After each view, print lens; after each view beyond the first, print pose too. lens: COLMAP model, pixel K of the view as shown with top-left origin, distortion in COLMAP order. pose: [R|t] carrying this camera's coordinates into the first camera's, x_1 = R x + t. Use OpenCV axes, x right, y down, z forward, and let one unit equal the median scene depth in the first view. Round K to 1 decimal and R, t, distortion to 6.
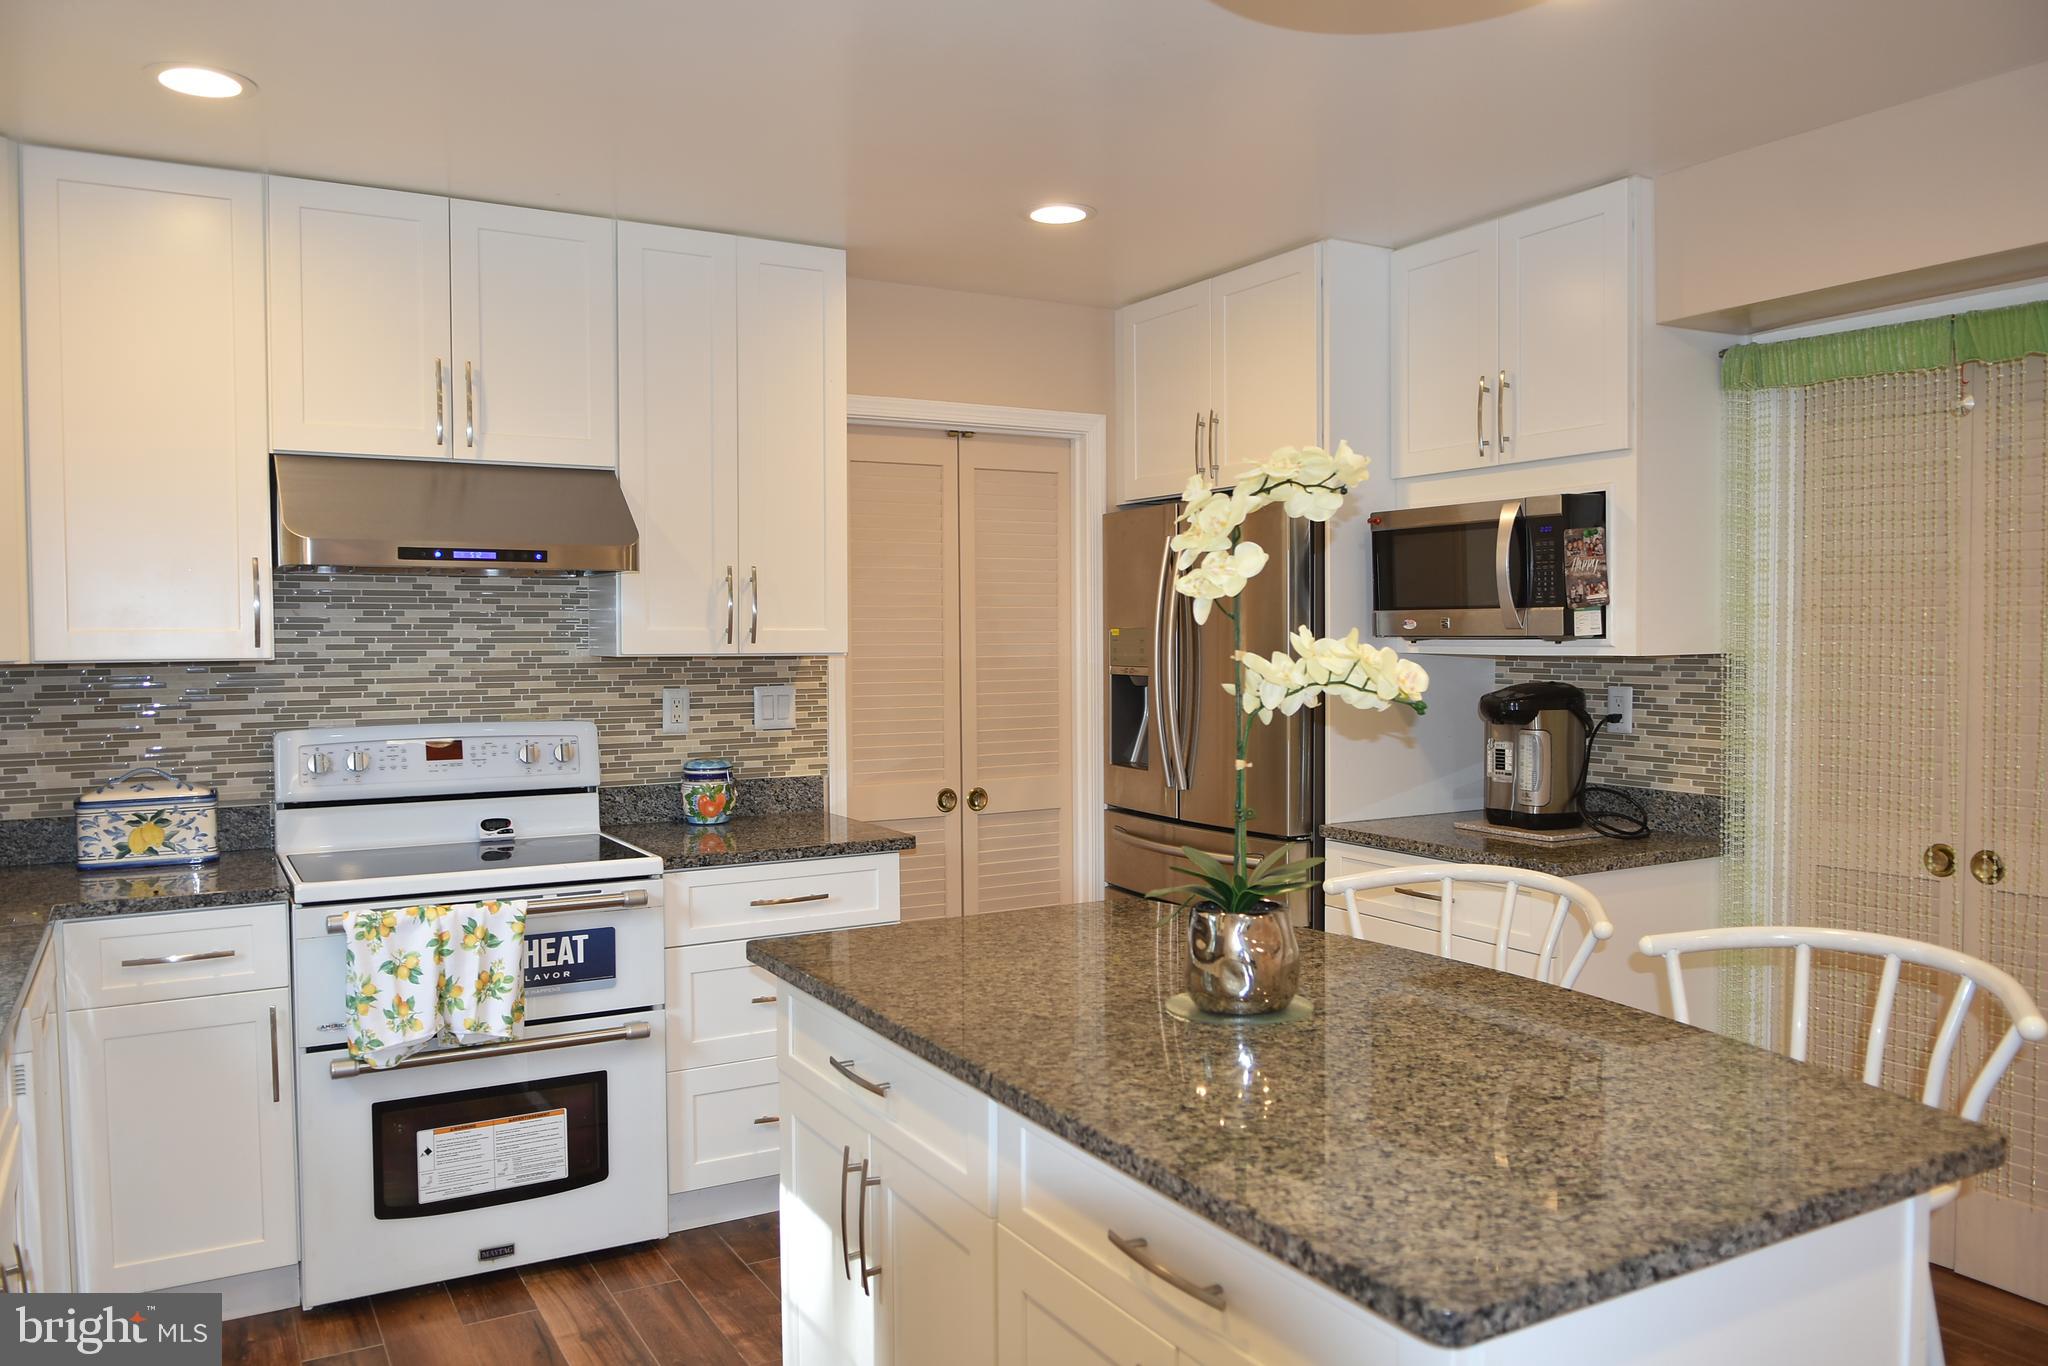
lens RADIAL K [[1511.0, 0, 1033.6], [0, 1511.0, 686.4], [0, 0, 1]] dist [-0.012636, -0.013425]
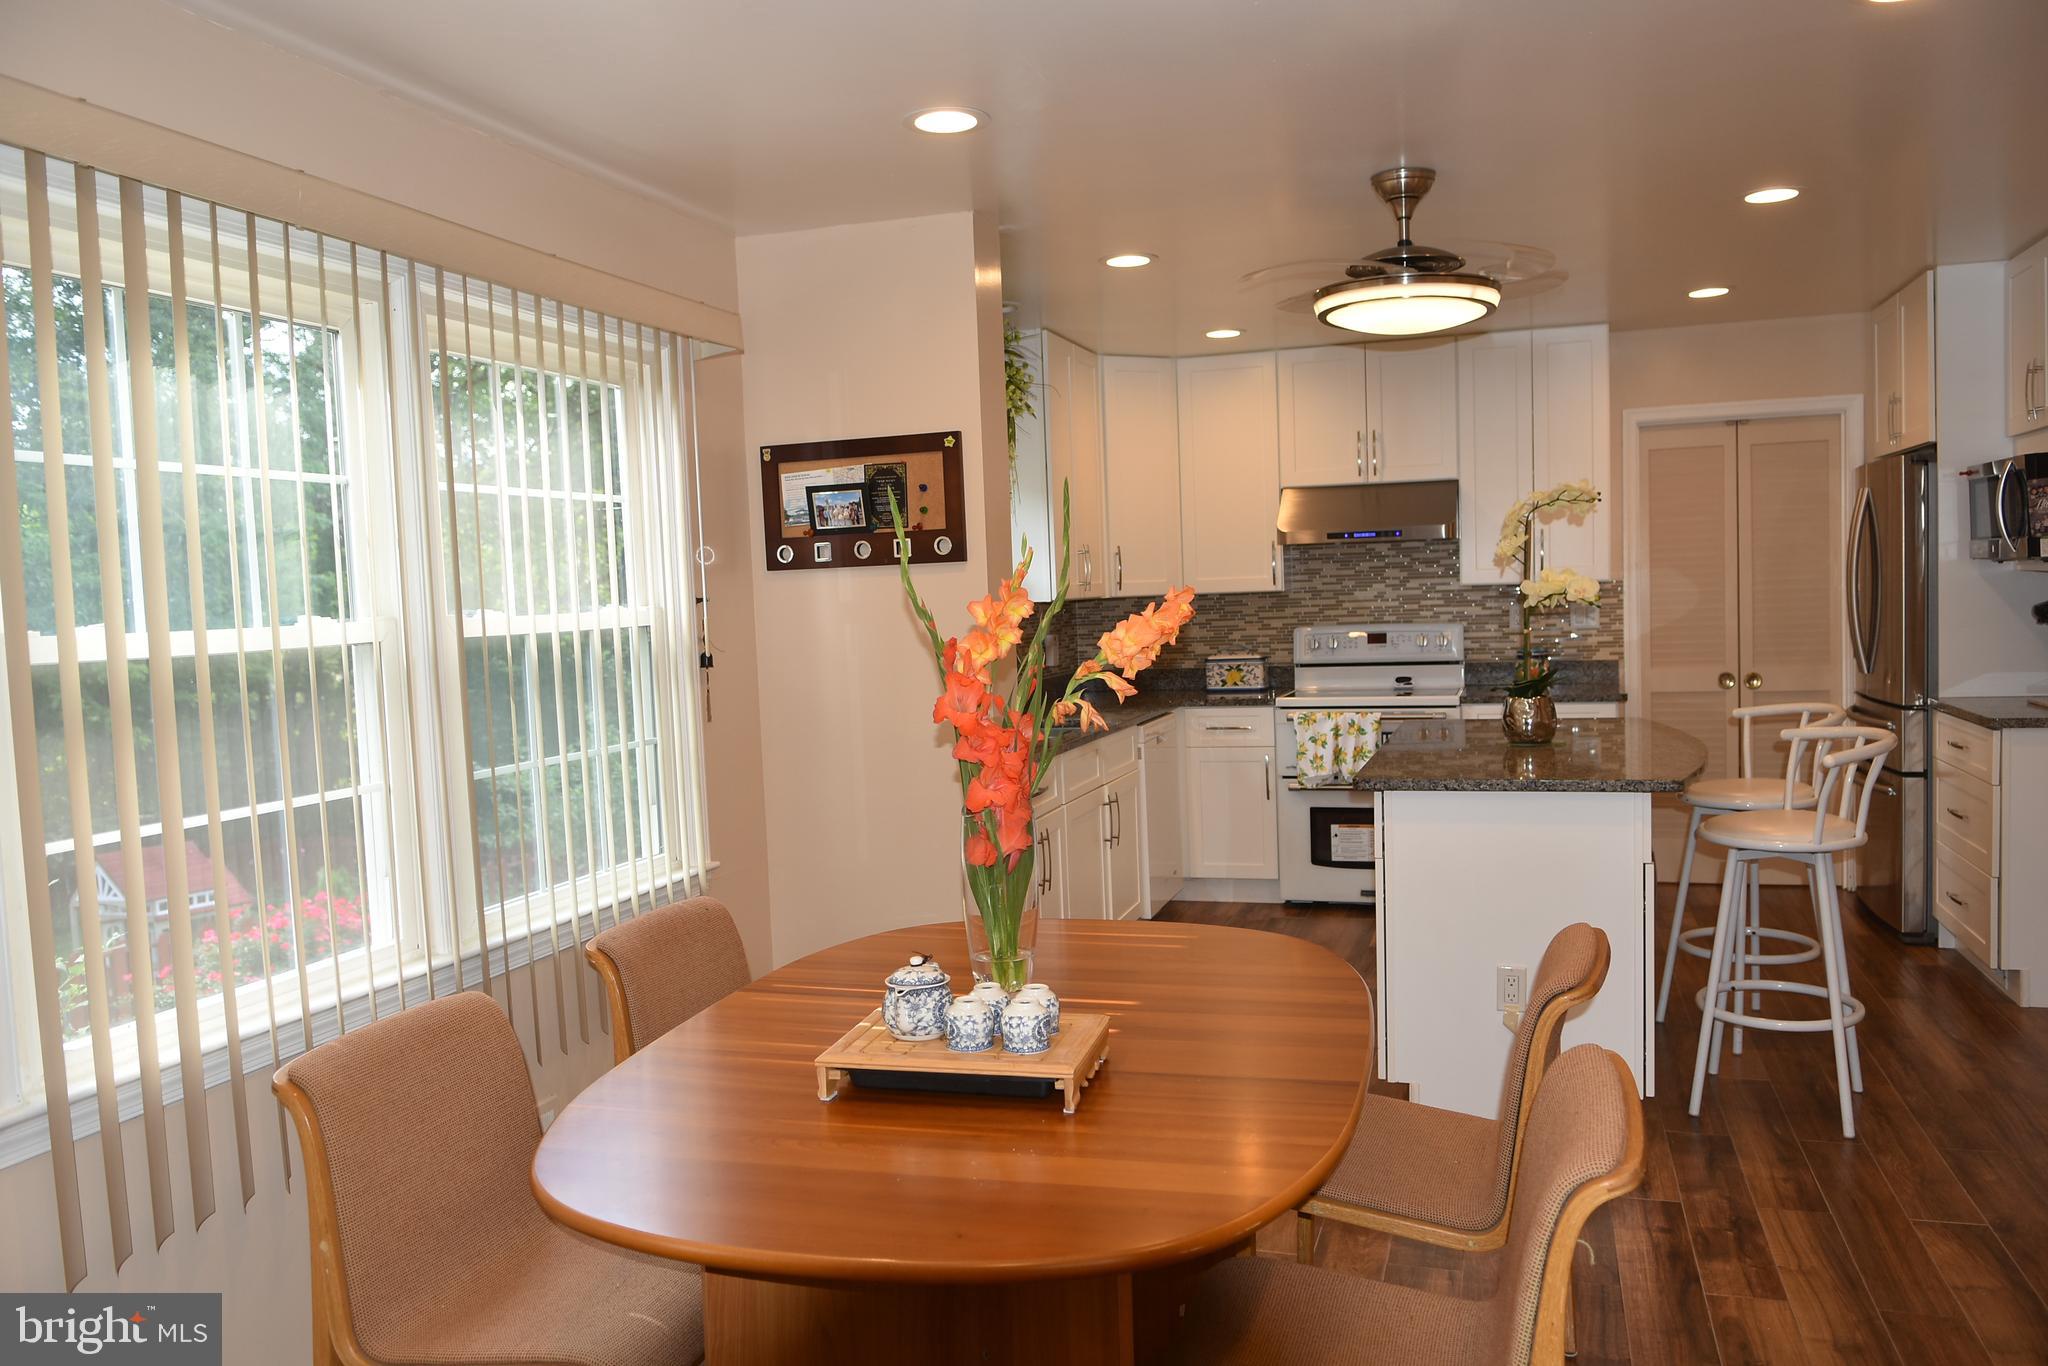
lens RADIAL K [[1511.0, 0, 1033.8], [0, 1511.0, 686.9], [0, 0, 1]] dist [-0.012636, -0.013425]
pose [[0.669760, 0.029170, -0.742005, 0.758881], [0.006854, 0.998943, 0.045458, 0.016114], [0.742546, -0.035532, 0.668852, -0.593357]]
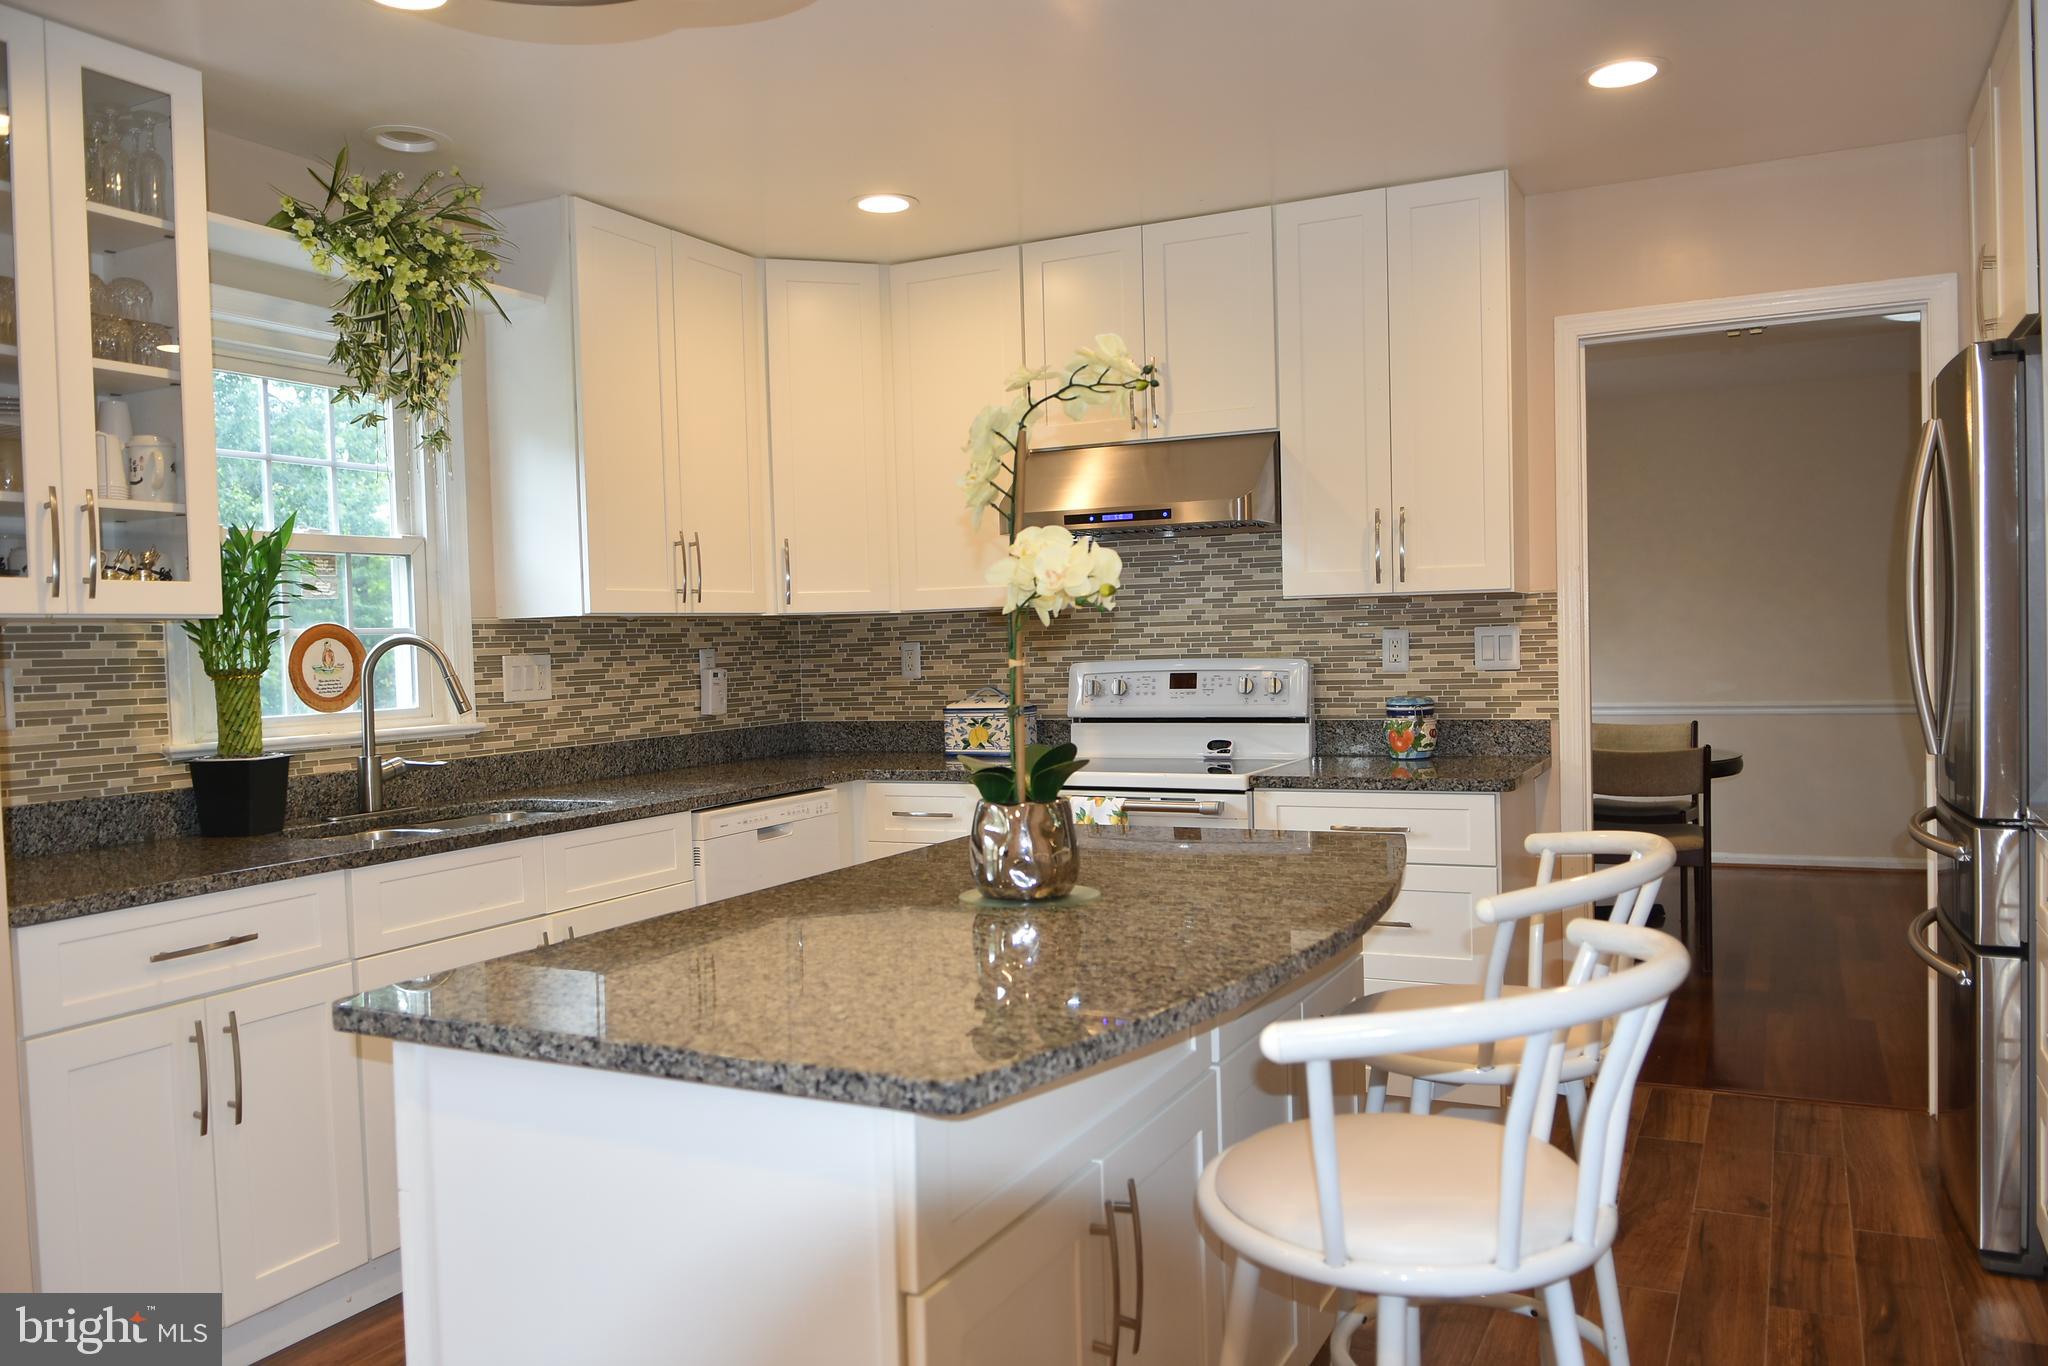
lens RADIAL K [[1511.0, 0, 1036.3], [0, 1511.0, 688.2], [0, 0, 1]] dist [-0.012636, -0.013425]
pose [[0.552893, 0.017506, -0.833068, 0.600367], [-0.004212, 0.999825, 0.018215, 0.029086], [0.833242, -0.006562, 0.552870, 0.253329]]
